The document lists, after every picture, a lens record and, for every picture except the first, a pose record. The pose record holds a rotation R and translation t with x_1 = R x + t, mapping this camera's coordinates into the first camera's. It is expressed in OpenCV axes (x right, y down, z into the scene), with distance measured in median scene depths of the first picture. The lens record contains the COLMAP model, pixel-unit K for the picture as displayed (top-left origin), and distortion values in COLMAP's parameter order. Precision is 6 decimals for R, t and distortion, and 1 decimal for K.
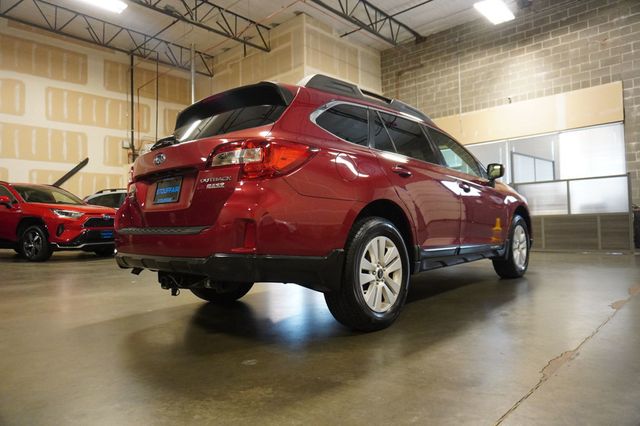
lens RADIAL K [[438.5, 0, 320.0], [0, 438.5, 213.0], [0, 0, 1]] dist [-0.050882, 0.000825]
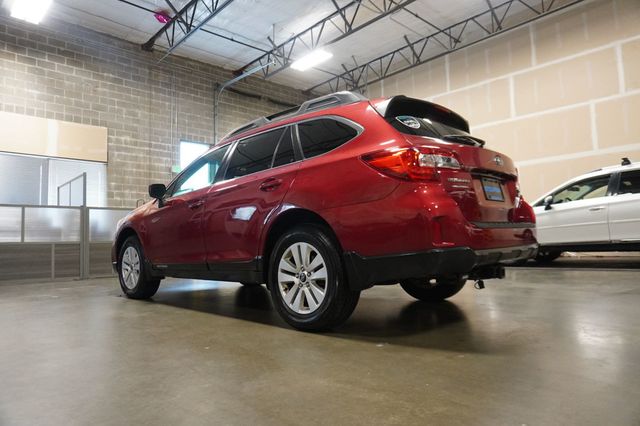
lens RADIAL K [[436.0, 0, 313.9], [0, 436.0, 214.2], [0, 0, 1]] dist [-0.000034, 0.002003]
pose [[0.077053, 0.111059, 0.990822, -0.389462], [-0.019882, 0.993750, -0.109841, 0.040411], [-0.996829, -0.011236, 0.078779, 0.338397]]
